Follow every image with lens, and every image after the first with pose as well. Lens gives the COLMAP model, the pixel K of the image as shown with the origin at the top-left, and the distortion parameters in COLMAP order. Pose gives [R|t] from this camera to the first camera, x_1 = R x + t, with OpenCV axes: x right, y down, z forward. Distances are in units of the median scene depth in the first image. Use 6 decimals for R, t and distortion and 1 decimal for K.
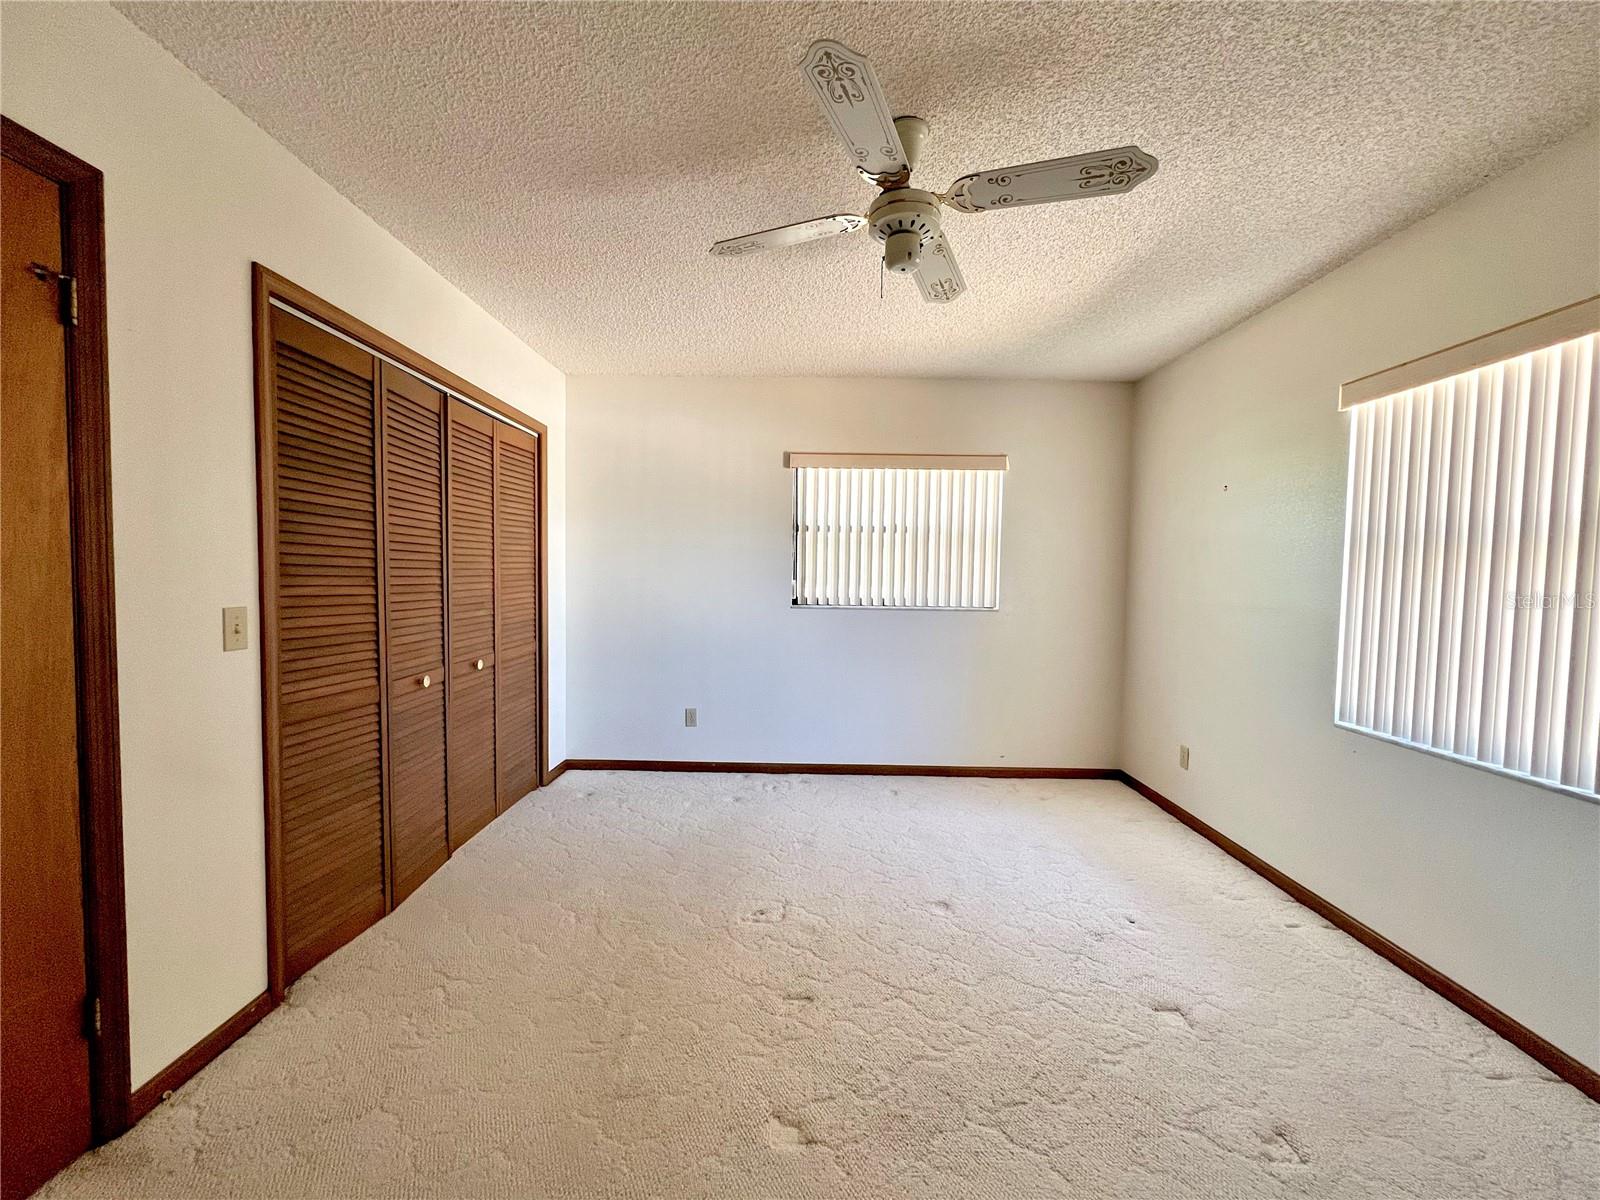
lens RADIAL K [[647.3, 0, 804.1], [0, 647.3, 606.2], [0, 0, 1]] dist [-0.003437, 0.000586]
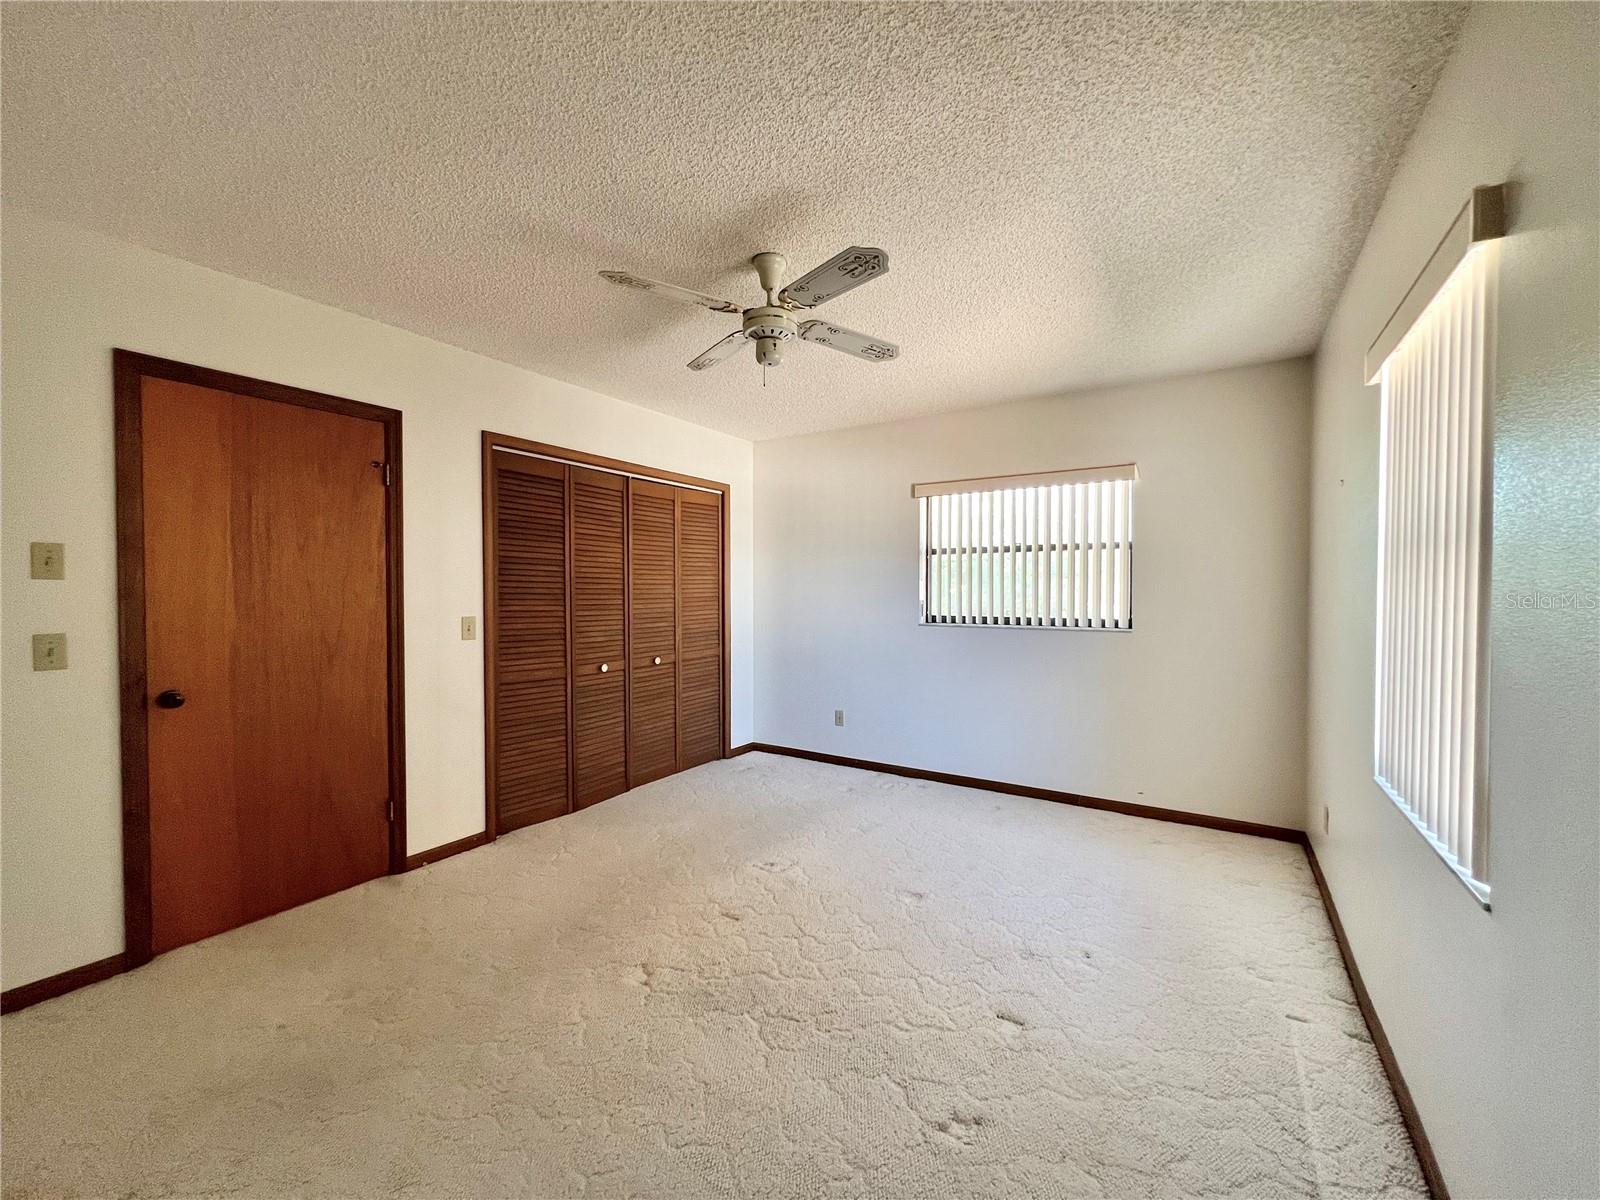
lens RADIAL K [[642.2, 0, 795.3], [0, 642.2, 606.5], [0, 0, 1]] dist [-0.001285, 0.000311]
pose [[0.844398, -0.001057, -0.535715, 0.661447], [-0.015478, 0.999532, -0.026369, 0.004803], [0.535492, 0.030558, 0.843987, -0.043772]]
